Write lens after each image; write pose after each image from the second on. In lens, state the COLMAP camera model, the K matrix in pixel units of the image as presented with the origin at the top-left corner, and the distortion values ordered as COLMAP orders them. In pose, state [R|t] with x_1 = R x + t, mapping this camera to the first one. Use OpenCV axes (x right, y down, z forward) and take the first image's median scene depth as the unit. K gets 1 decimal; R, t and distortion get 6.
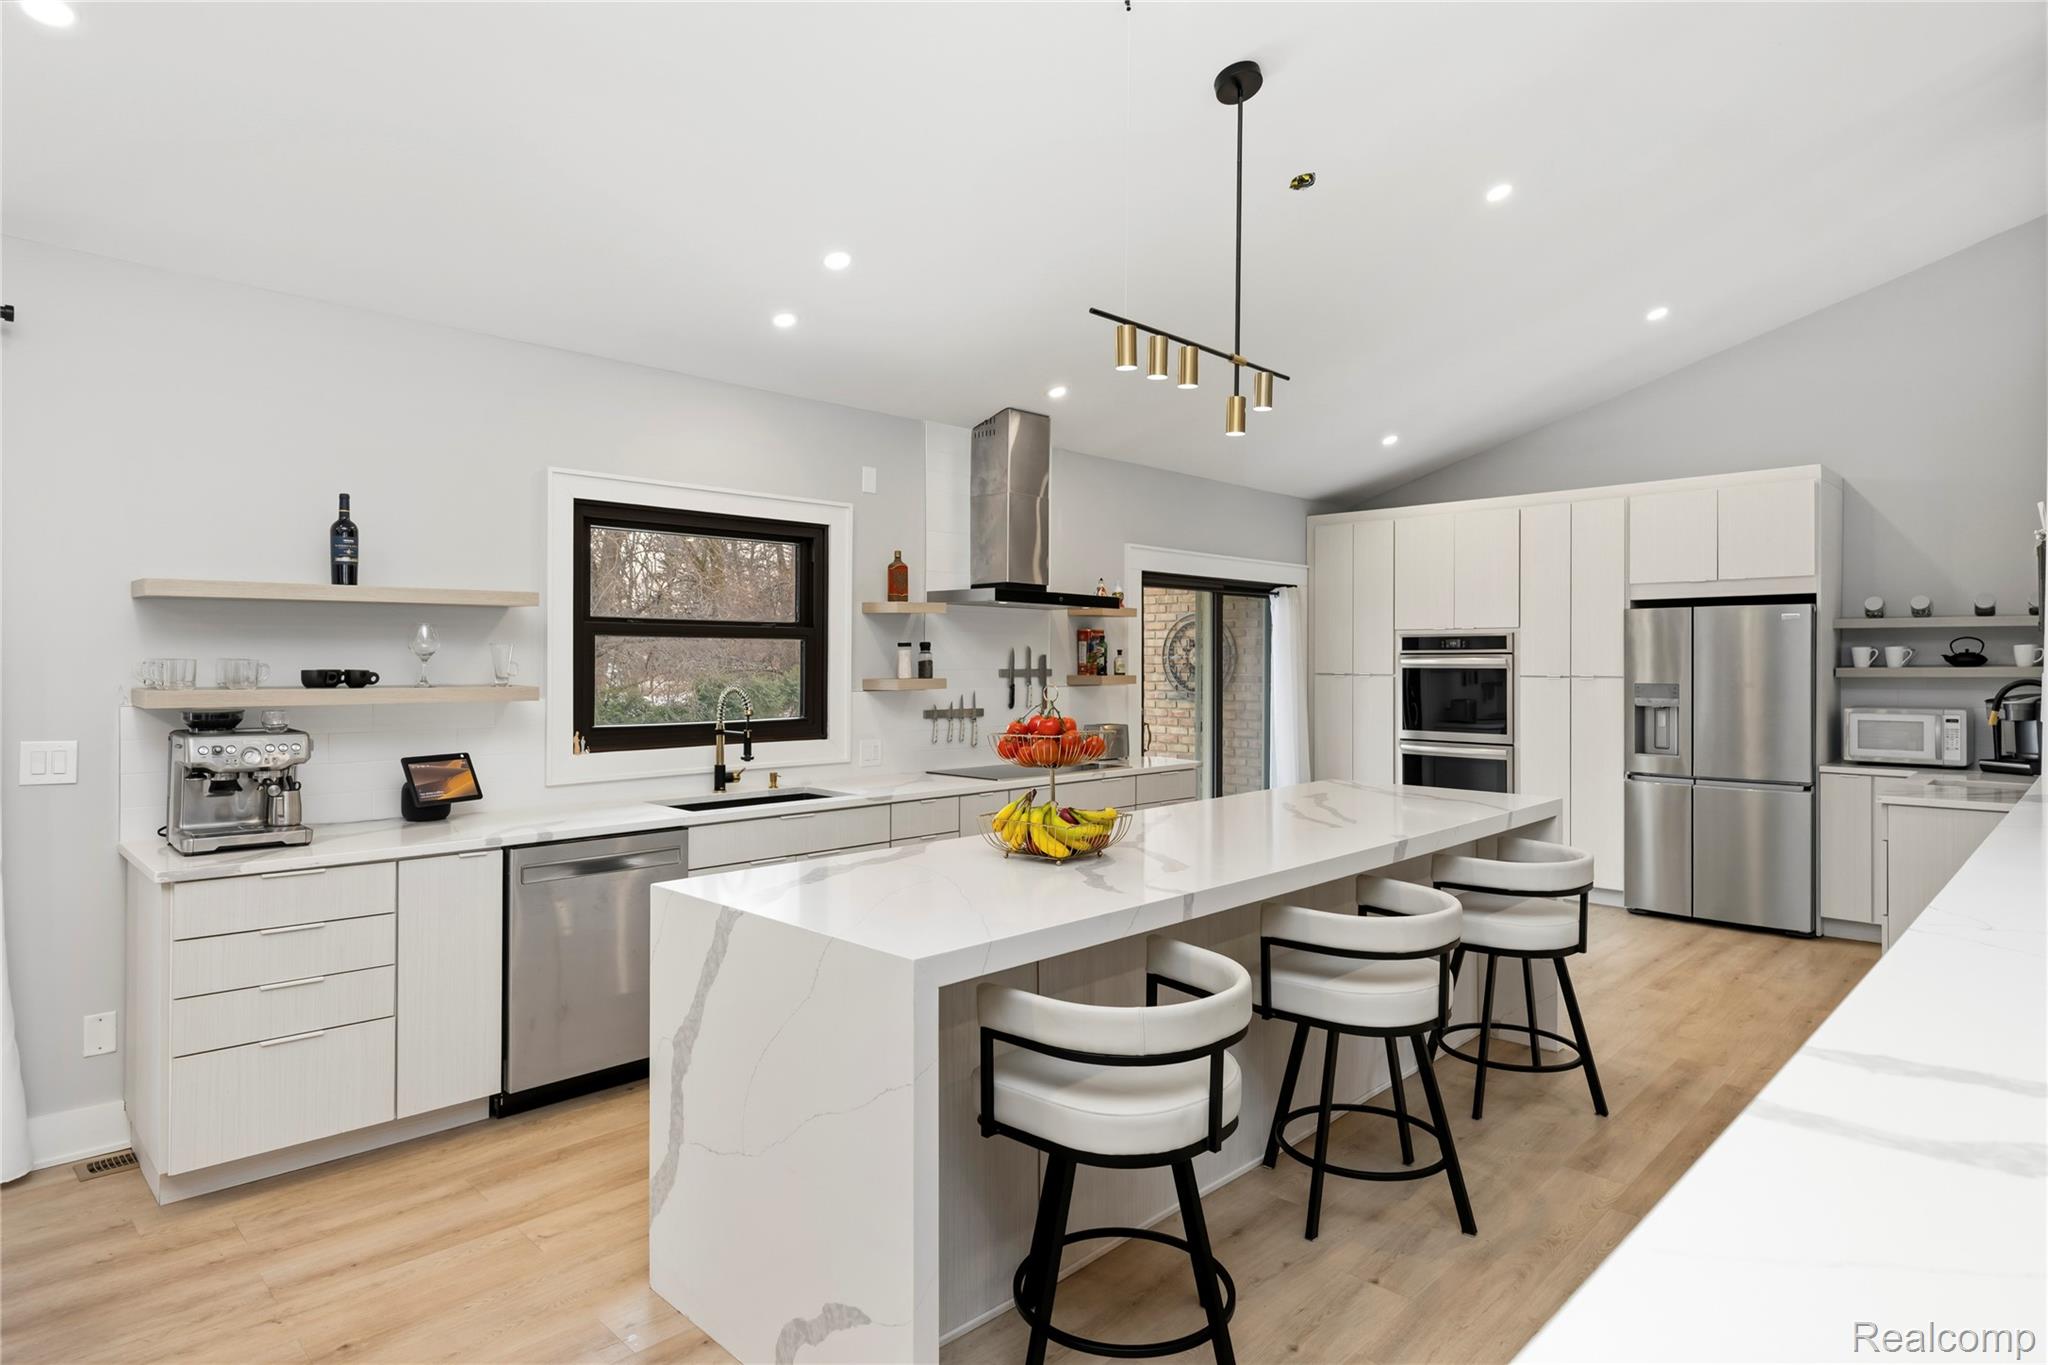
lens RADIAL K [[1119.2, 0, 1020.3], [0, 1119.2, 651.4], [0, 0, 1]] dist [-0.005314, -0.001925]
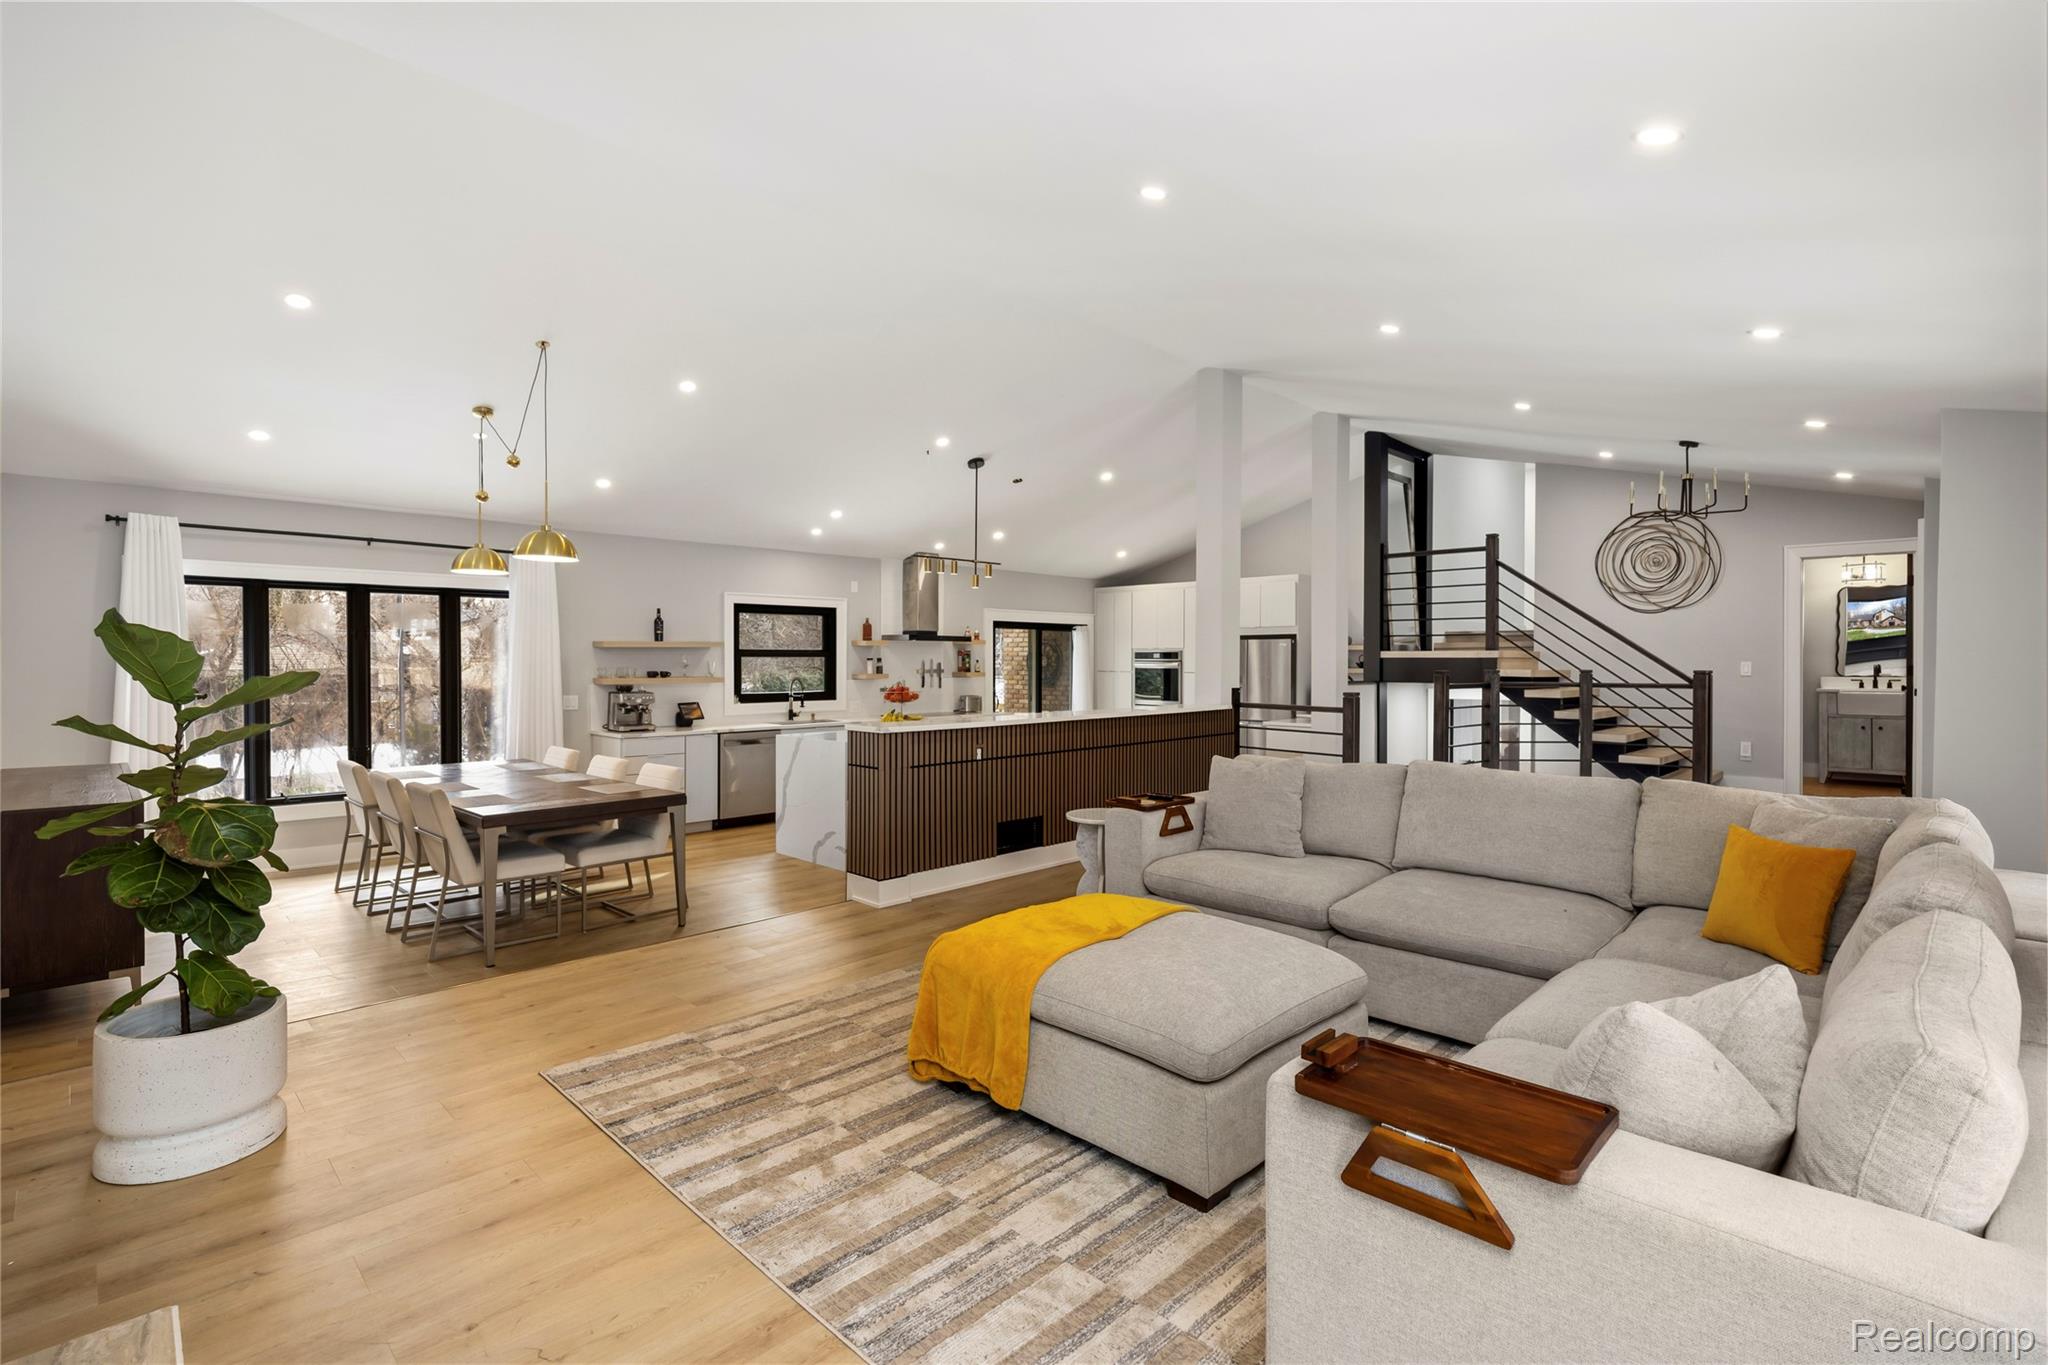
lens RADIAL K [[953.5, 0, 1025.0], [0, 953.5, 664.1], [0, 0, 1]] dist [0.002602, -0.000079]
pose [[0.999997, -0.000876, -0.002147, 0.225365], [0.000908, 0.999885, 0.015105, -0.026272], [0.002133, -0.015107, 0.999884, -0.985215]]
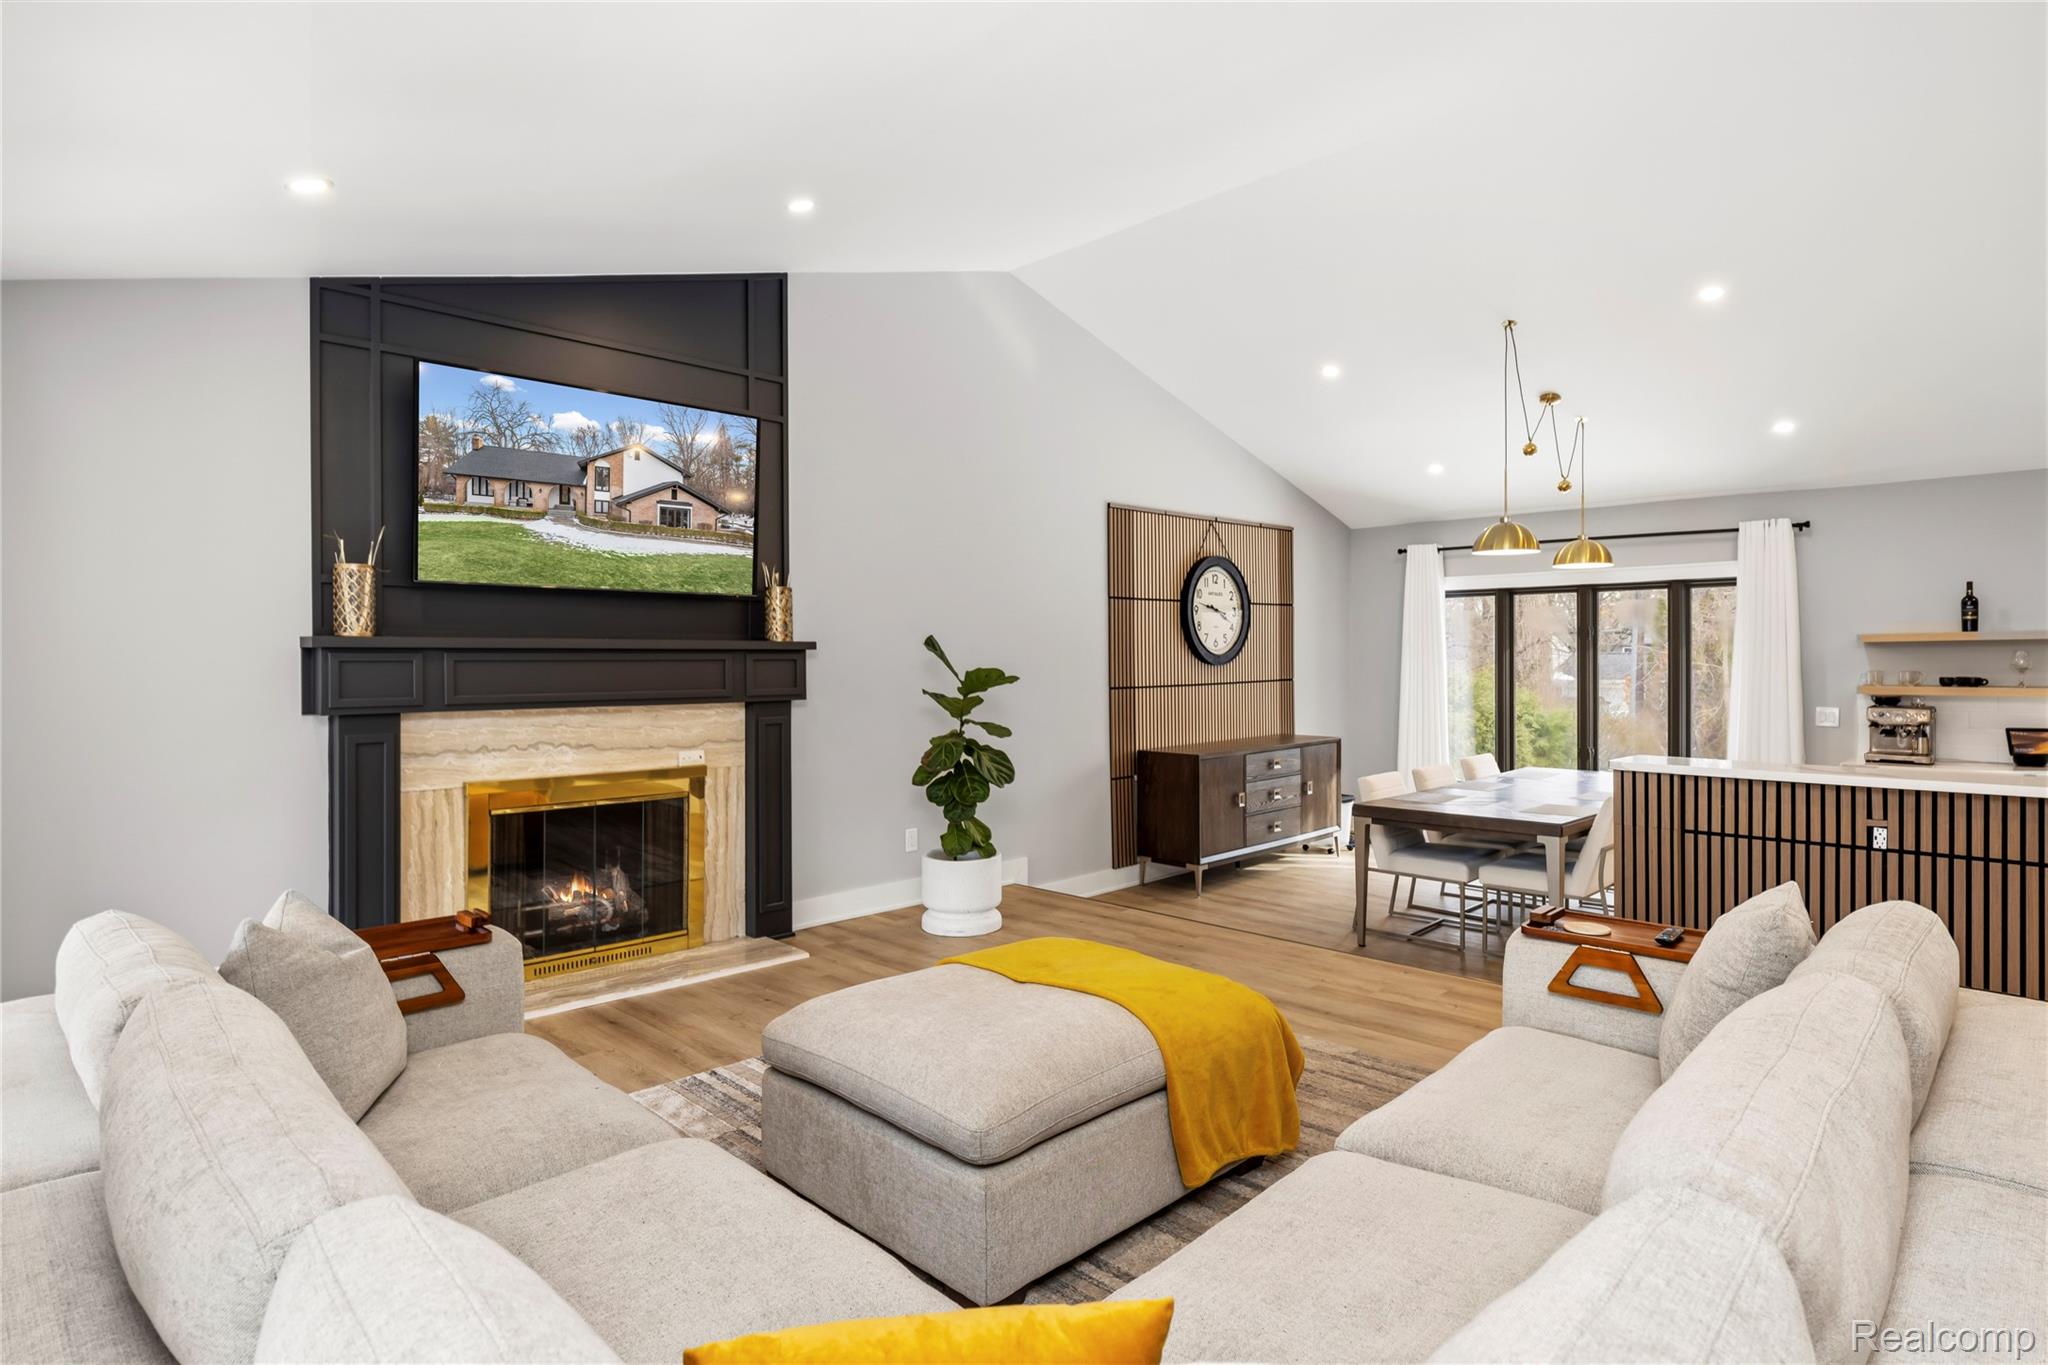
lens RADIAL K [[1106.0, 0, 1016.9], [0, 1106.0, 668.6], [0, 0, 1]] dist [-0.007320, -0.003313]
pose [[-0.027396, 0.006639, -0.999603, 0.886508], [0.013338, 0.999891, 0.006275, -0.021416], [0.999536, -0.013161, -0.027482, -0.371769]]
